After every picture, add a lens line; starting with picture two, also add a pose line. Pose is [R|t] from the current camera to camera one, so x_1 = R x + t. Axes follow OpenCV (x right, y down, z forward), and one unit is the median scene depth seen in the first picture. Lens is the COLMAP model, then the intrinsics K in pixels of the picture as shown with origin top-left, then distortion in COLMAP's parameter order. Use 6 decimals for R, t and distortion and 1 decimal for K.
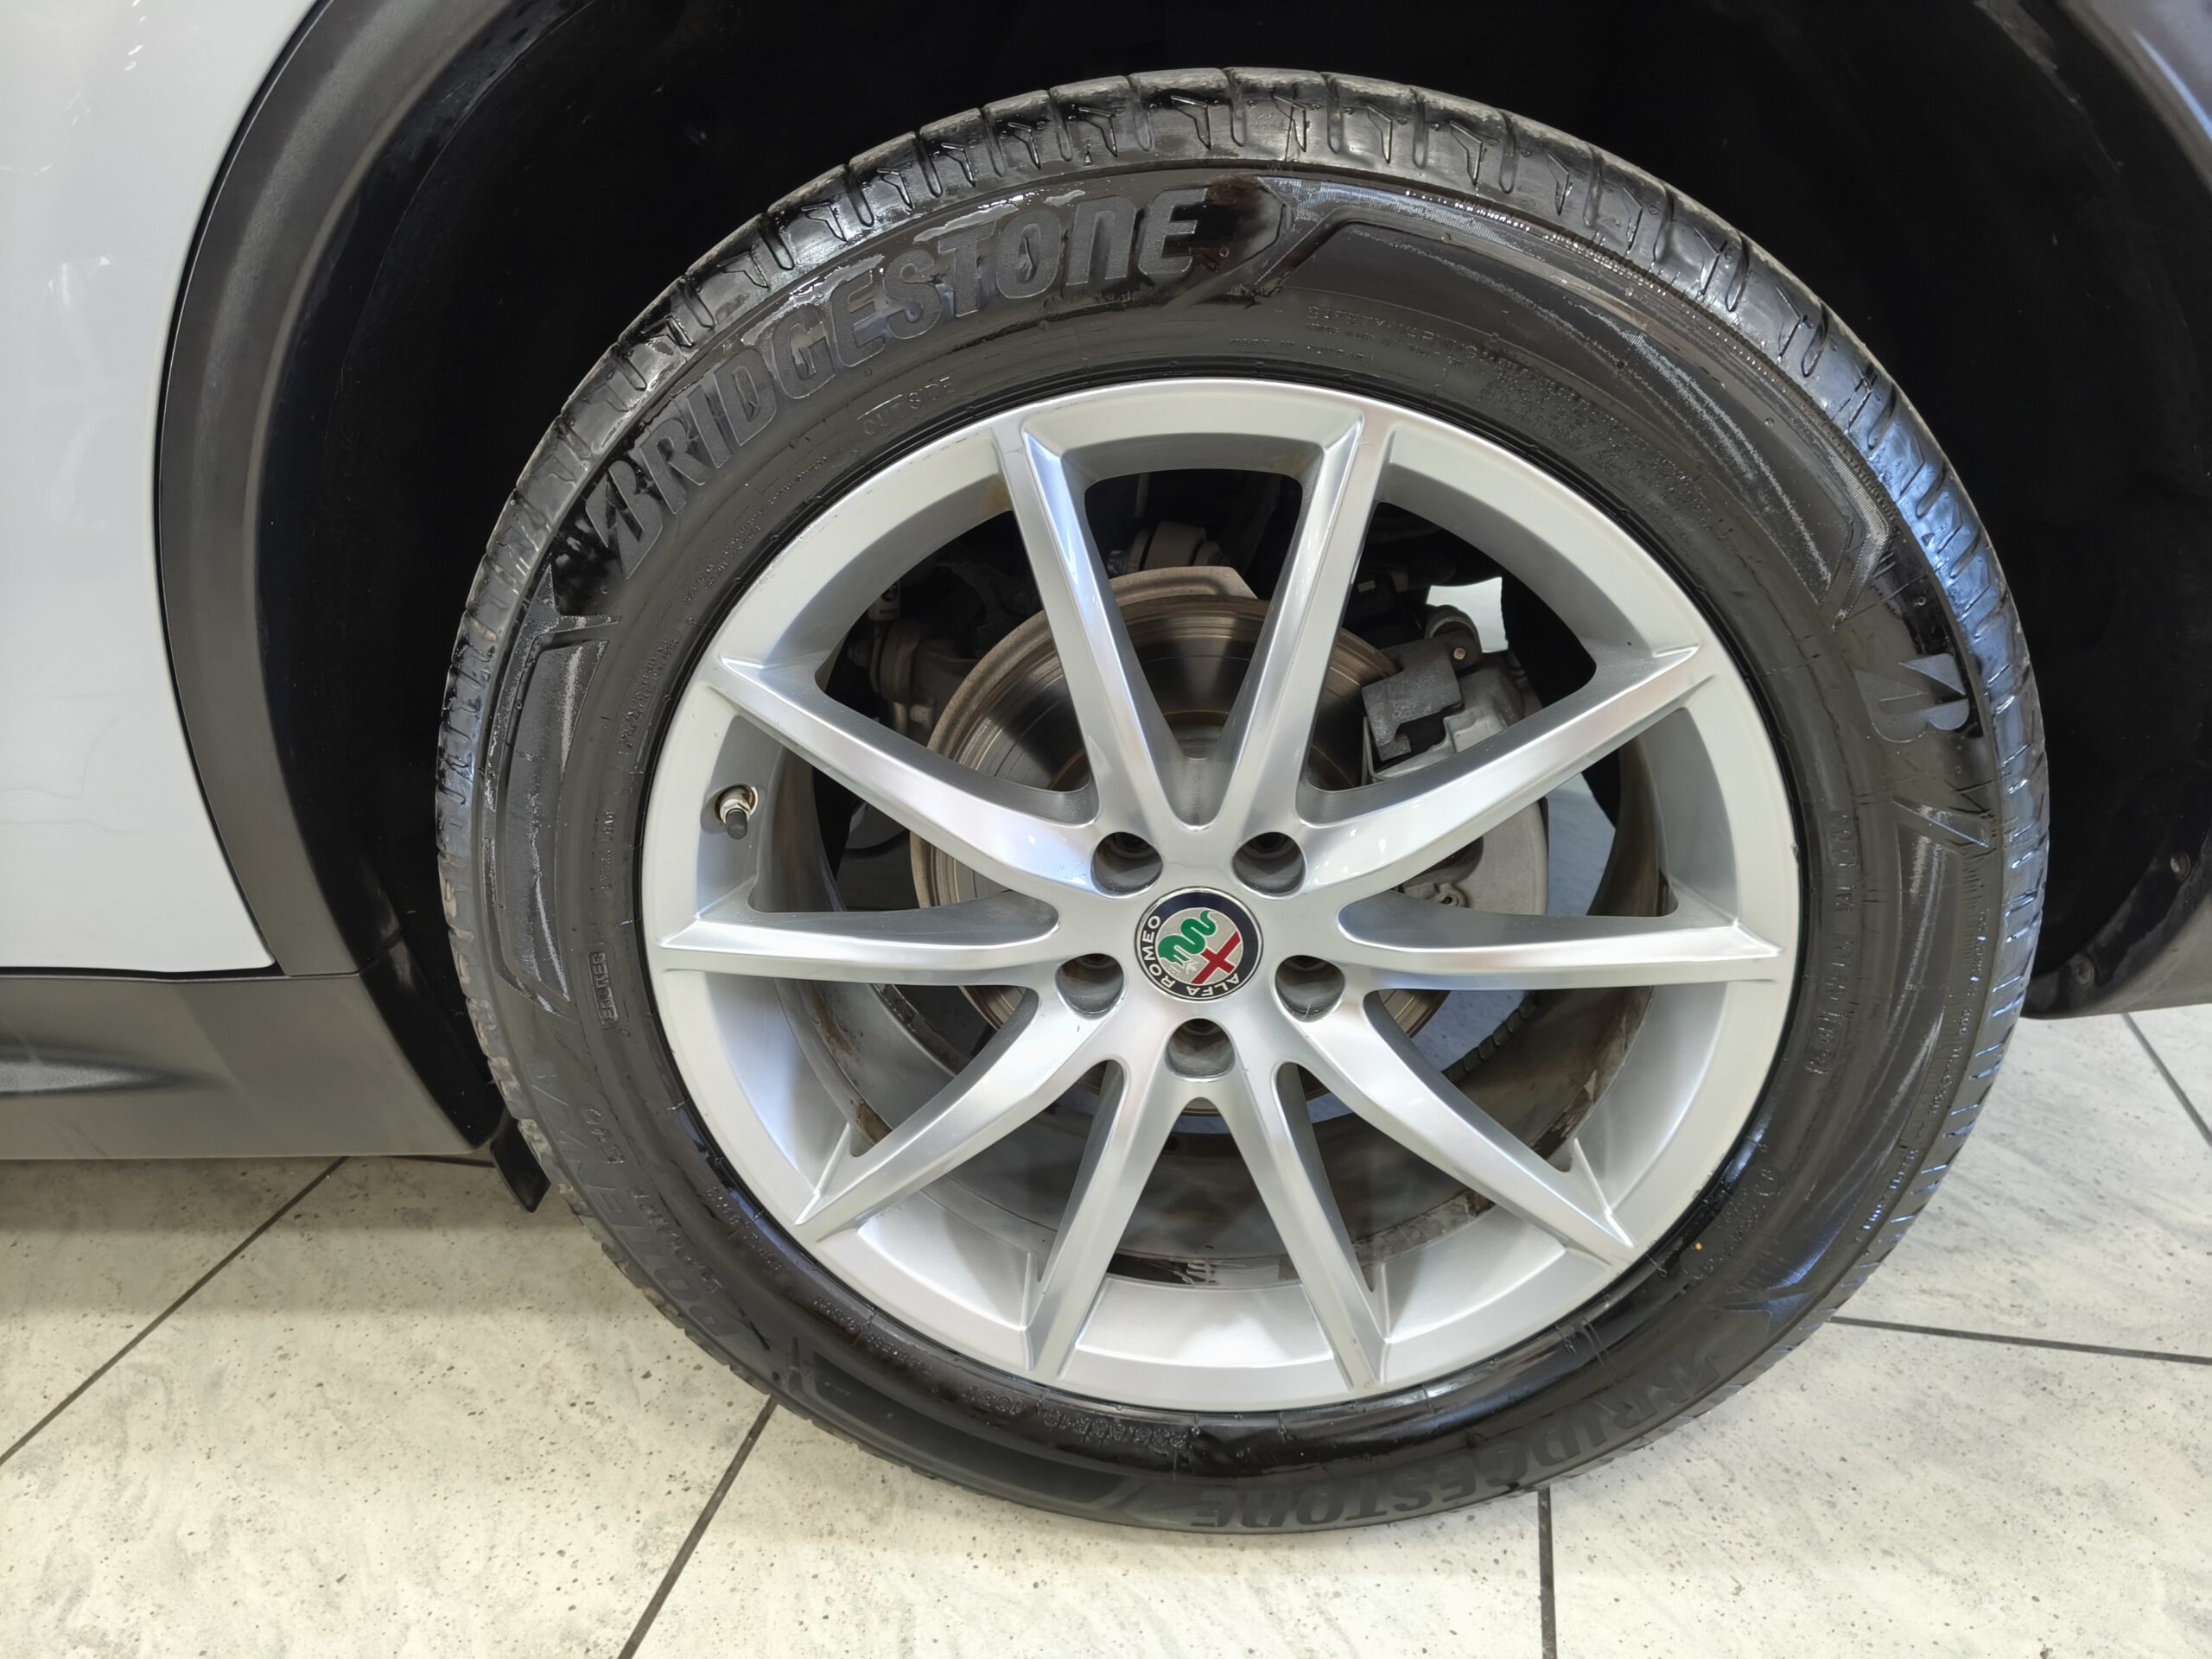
lens RADIAL K [[1461.3, 0, 1123.6], [0, 1461.3, 831.8], [0, 0, 1]] dist [0.057115, -0.043097]
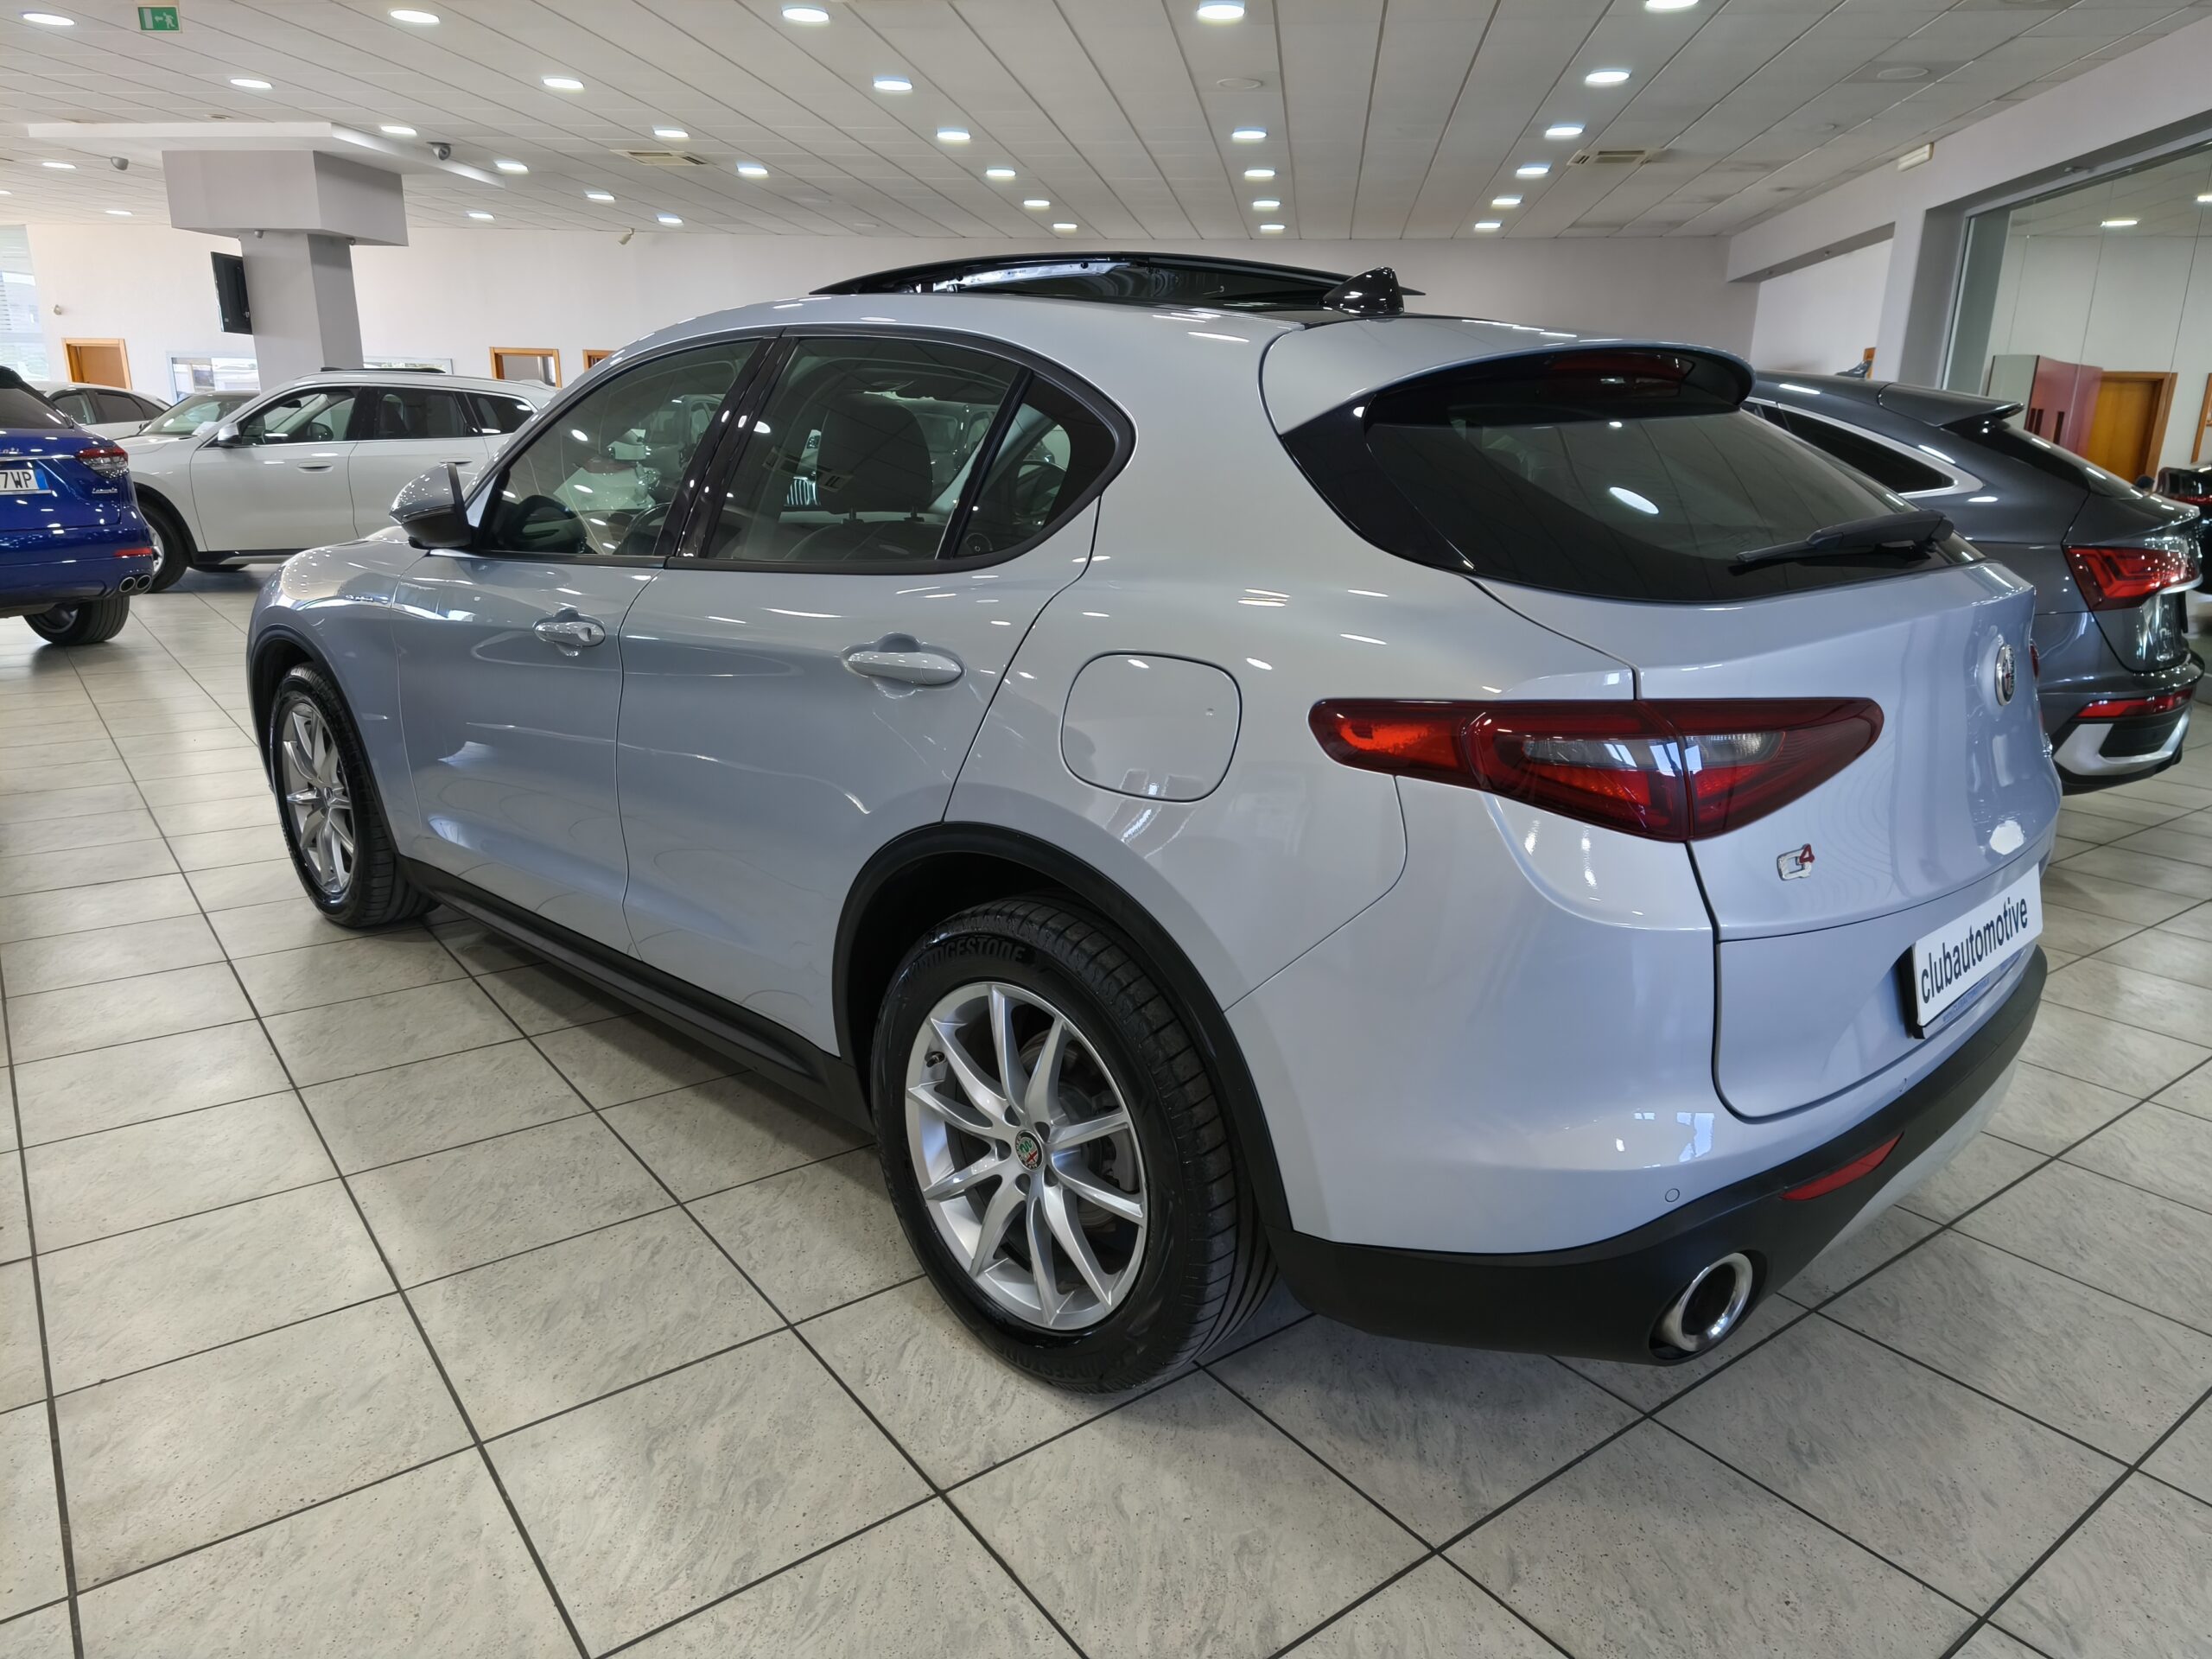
lens RADIAL K [[1461.3, 0, 1123.6], [0, 1461.3, 831.8], [0, 0, 1]] dist [0.057115, -0.043097]
pose [[0.778368, 0.242936, -0.578901, 1.843186], [-0.317498, 0.947811, -0.029148, -0.535429], [0.541608, 0.206488, 0.814877, -1.563517]]
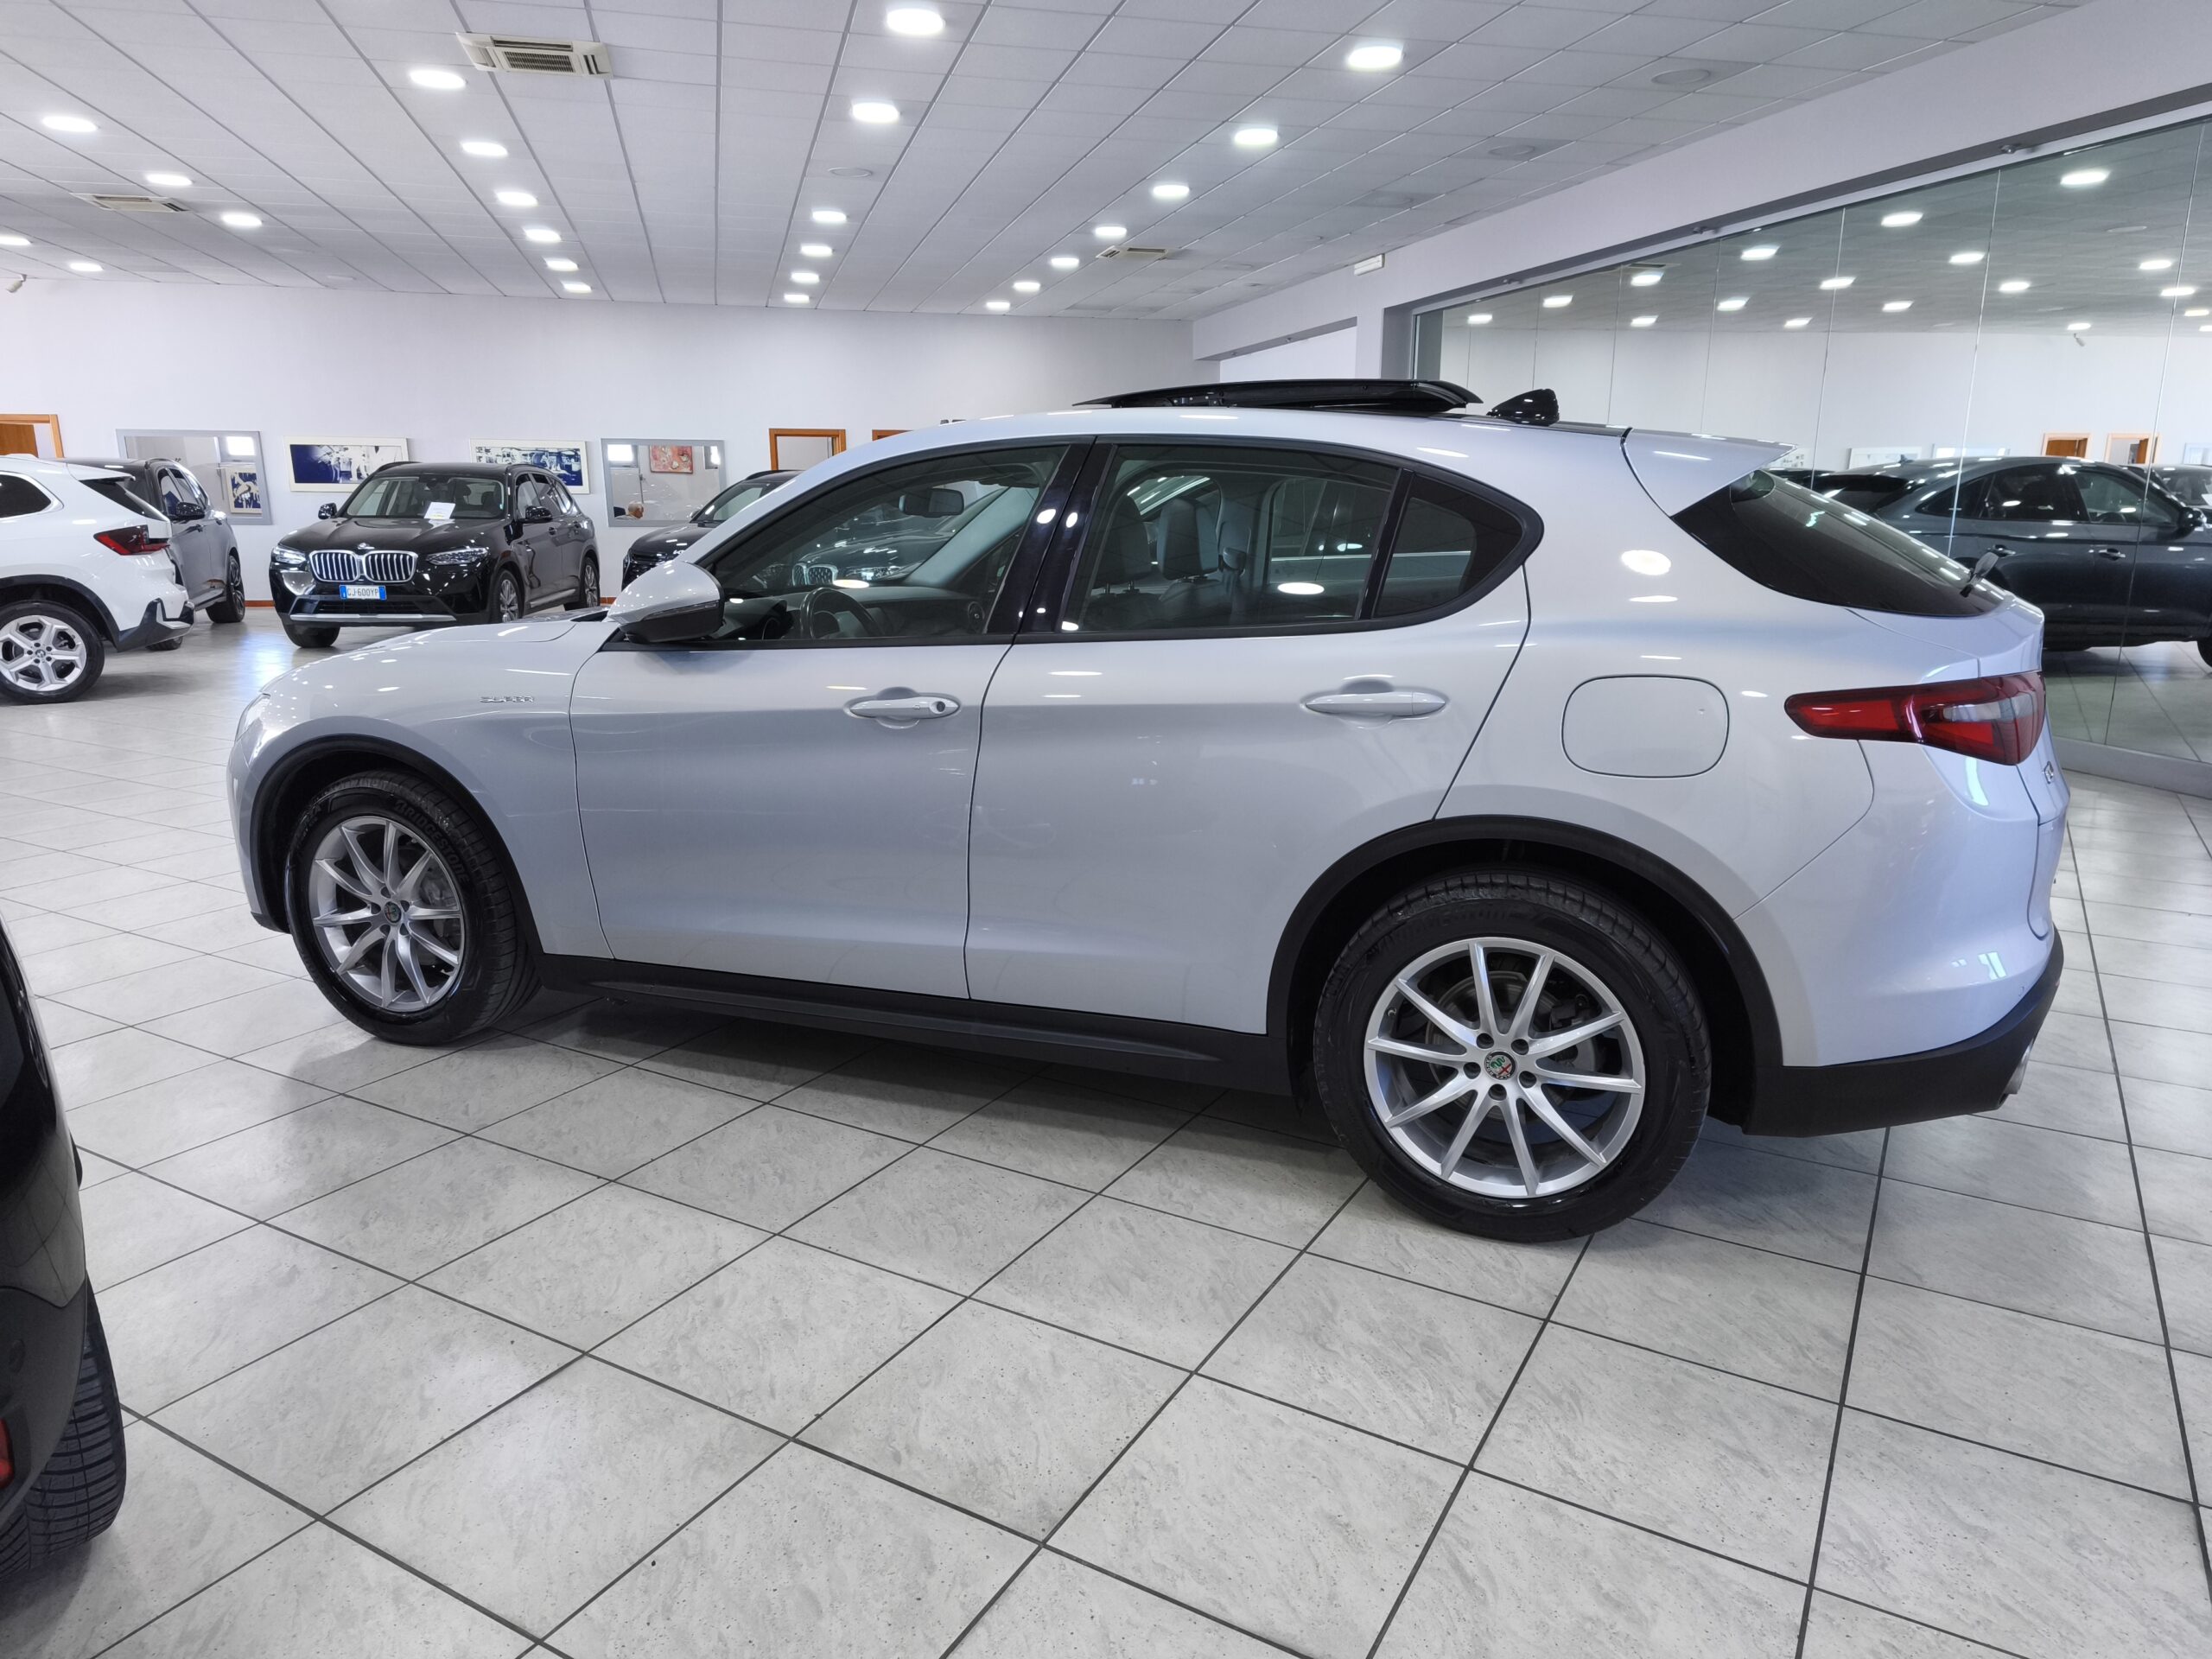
lens RADIAL K [[1461.3, 0, 1123.6], [0, 1461.3, 831.8], [0, 0, 1]] dist [0.057115, -0.043097]
pose [[0.958847, 0.126673, -0.254100, 0.002120], [-0.170247, 0.972733, -0.157503, 0.266319], [0.227220, 0.194281, 0.954267, -3.225302]]
